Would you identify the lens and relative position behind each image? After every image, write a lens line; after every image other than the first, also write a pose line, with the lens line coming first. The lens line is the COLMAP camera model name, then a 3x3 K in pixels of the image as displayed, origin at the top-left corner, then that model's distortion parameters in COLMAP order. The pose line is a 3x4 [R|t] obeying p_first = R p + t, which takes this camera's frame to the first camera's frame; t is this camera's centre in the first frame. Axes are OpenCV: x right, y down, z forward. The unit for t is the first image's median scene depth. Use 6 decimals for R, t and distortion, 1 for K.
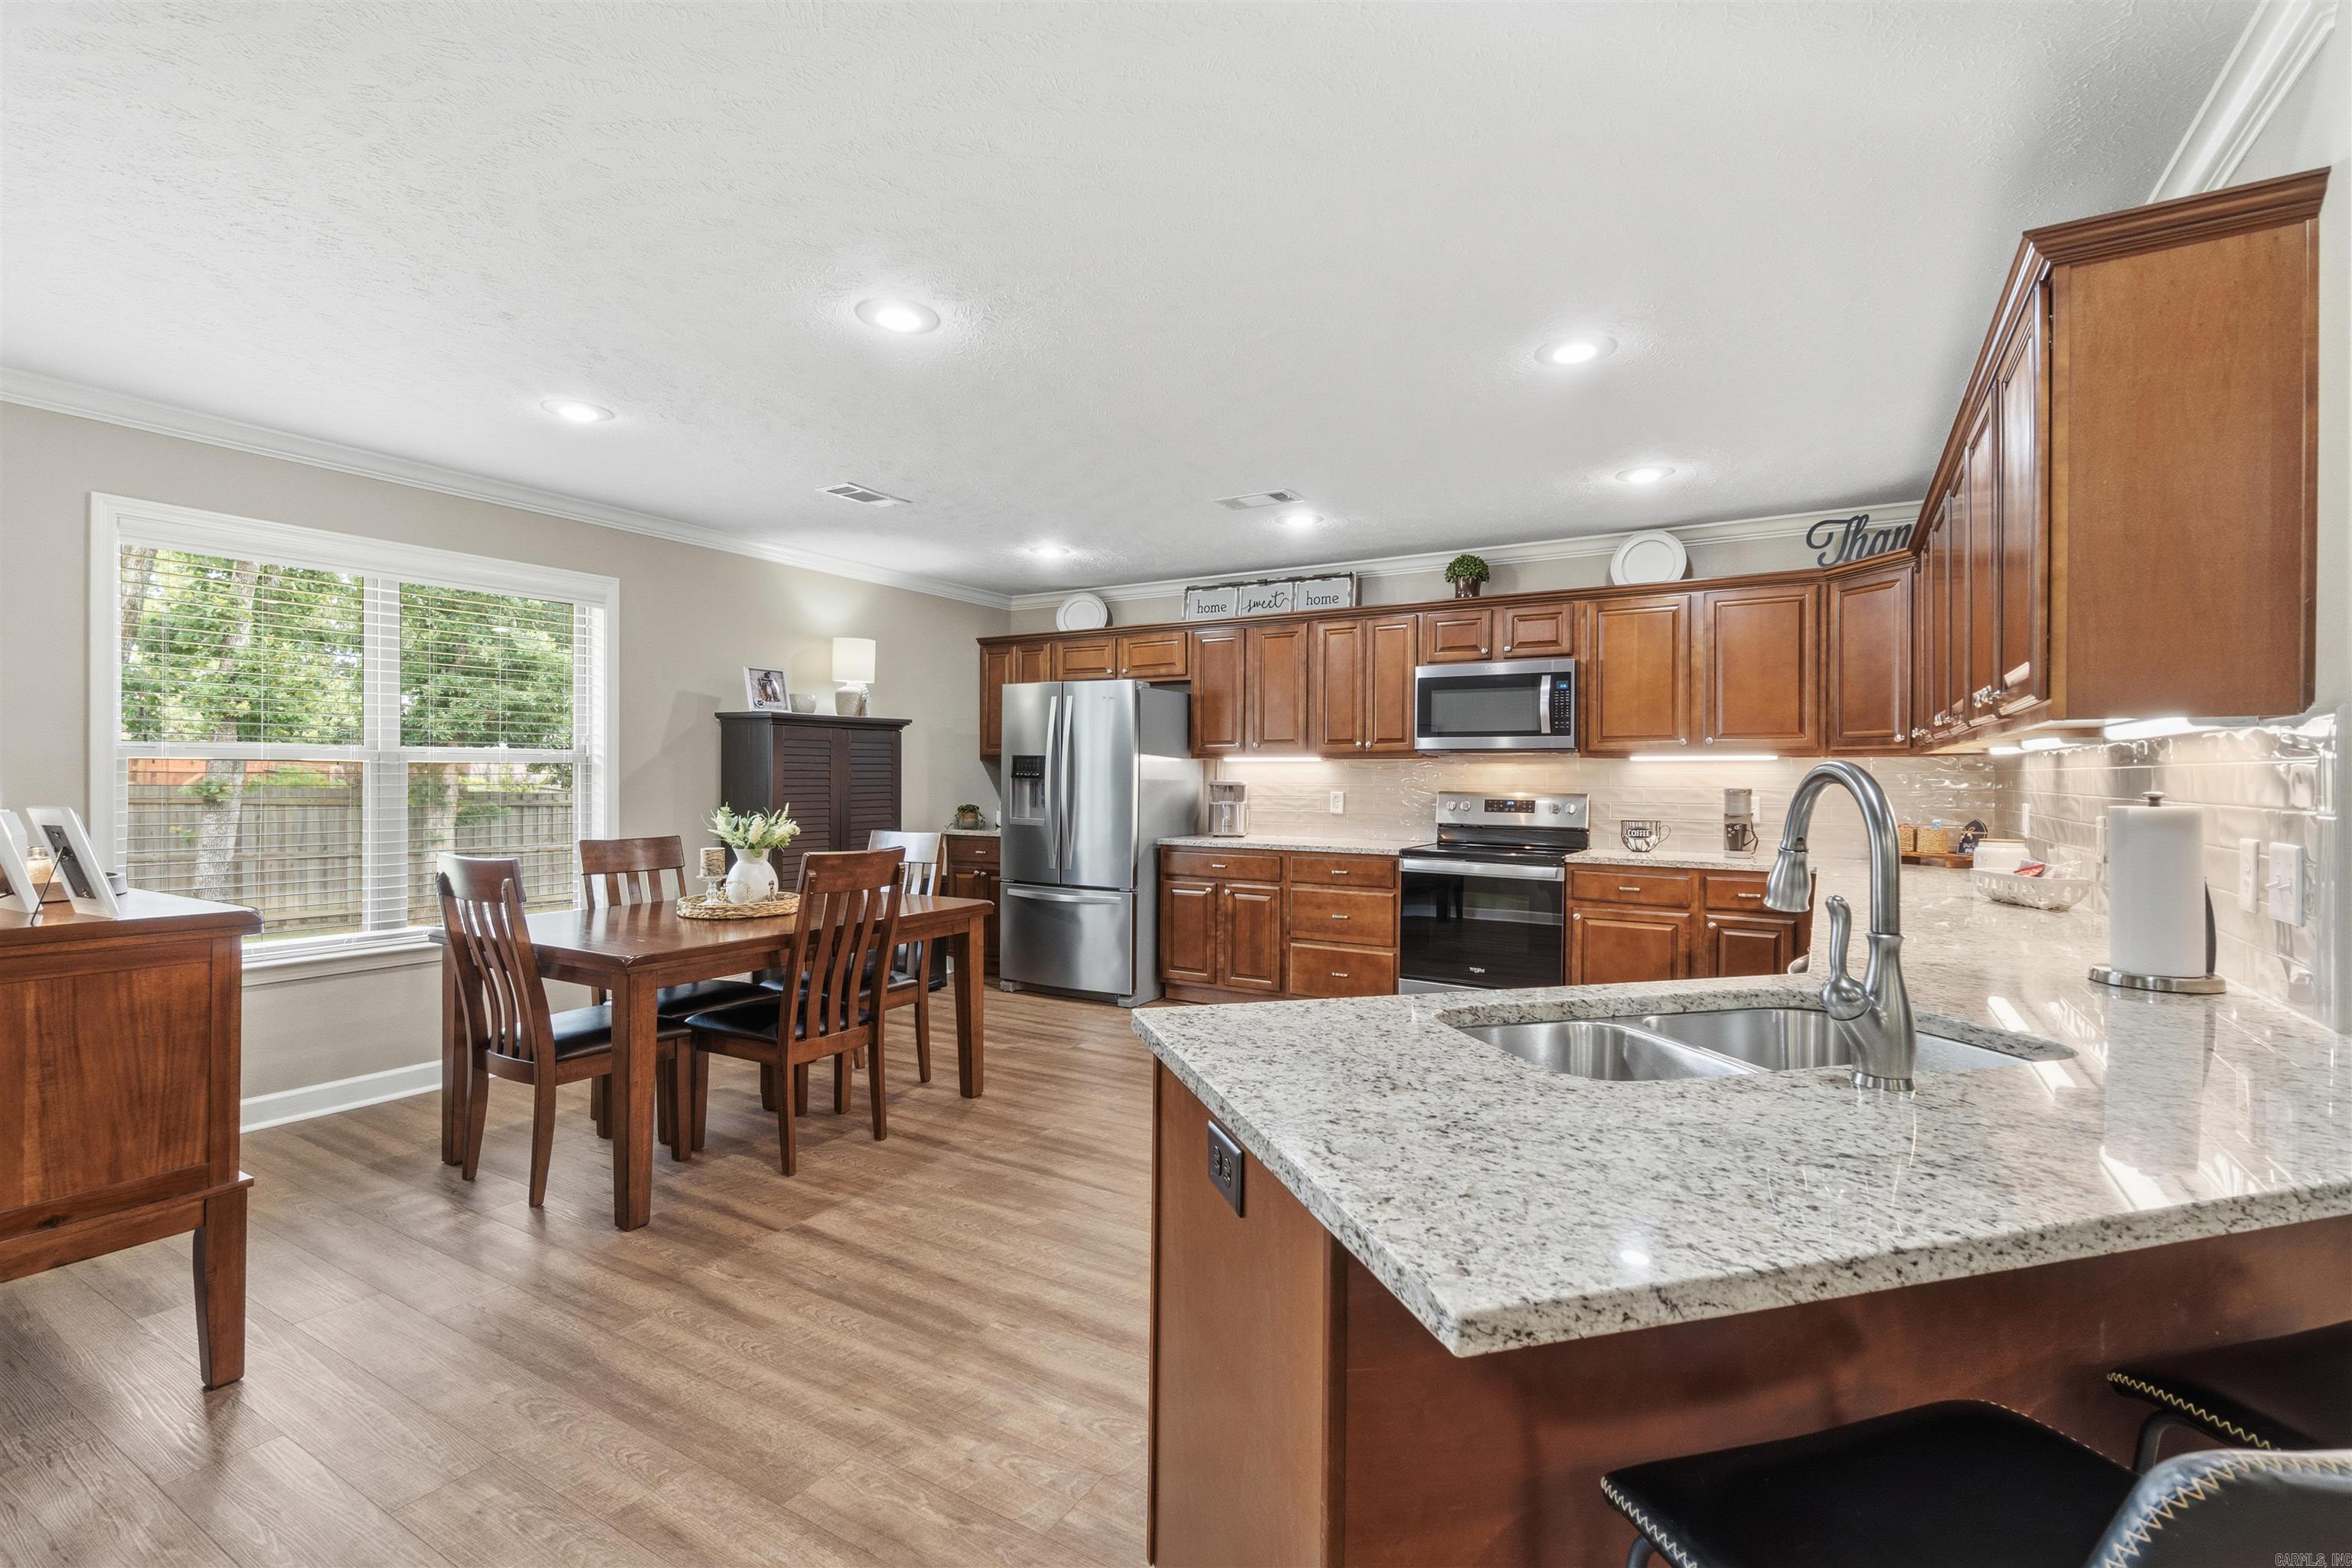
lens RADIAL K [[1021.7, 0, 1193.4], [0, 1021.7, 778.4], [0, 0, 1]] dist [-0.003762, -0.001311]
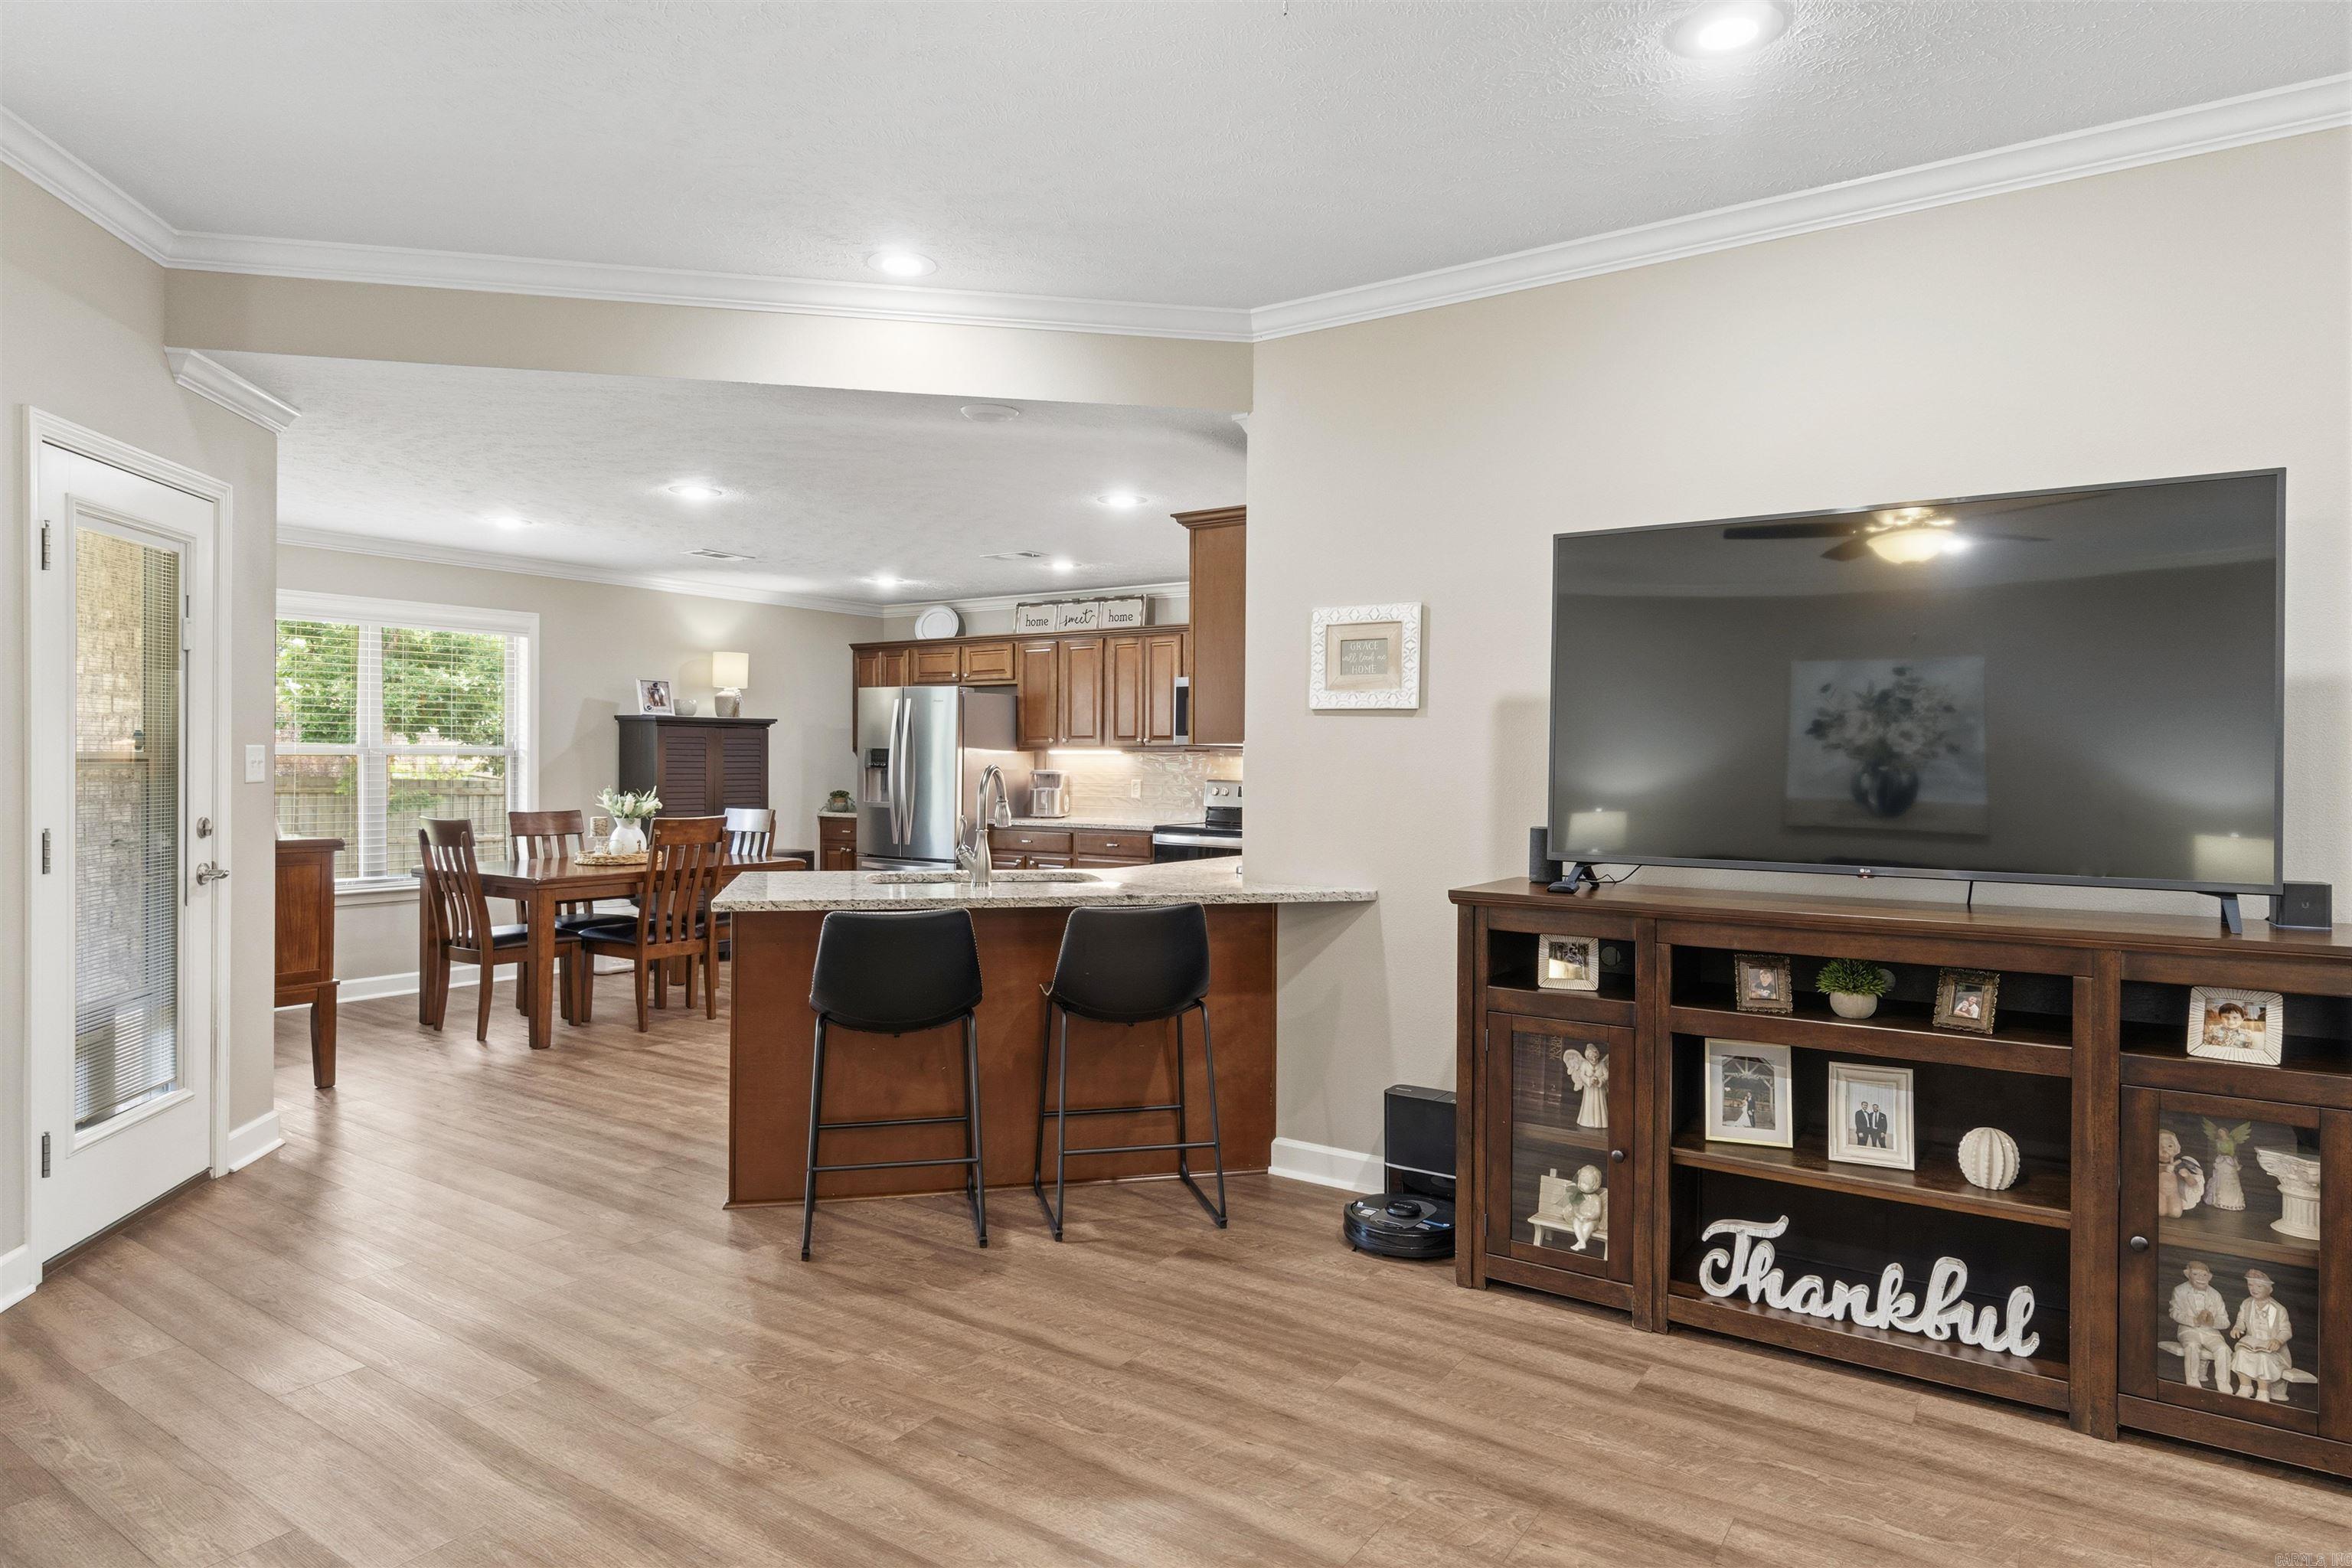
lens RADIAL K [[1373.3, 0, 1241.0], [0, 1373.3, 768.3], [0, 0, 1]] dist [-0.001542, -0.000892]
pose [[0.998536, 0.002757, -0.054027, 0.371108], [-0.002649, 0.999994, 0.002069, -0.004400], [0.054032, -0.001923, 0.998537, -0.610229]]
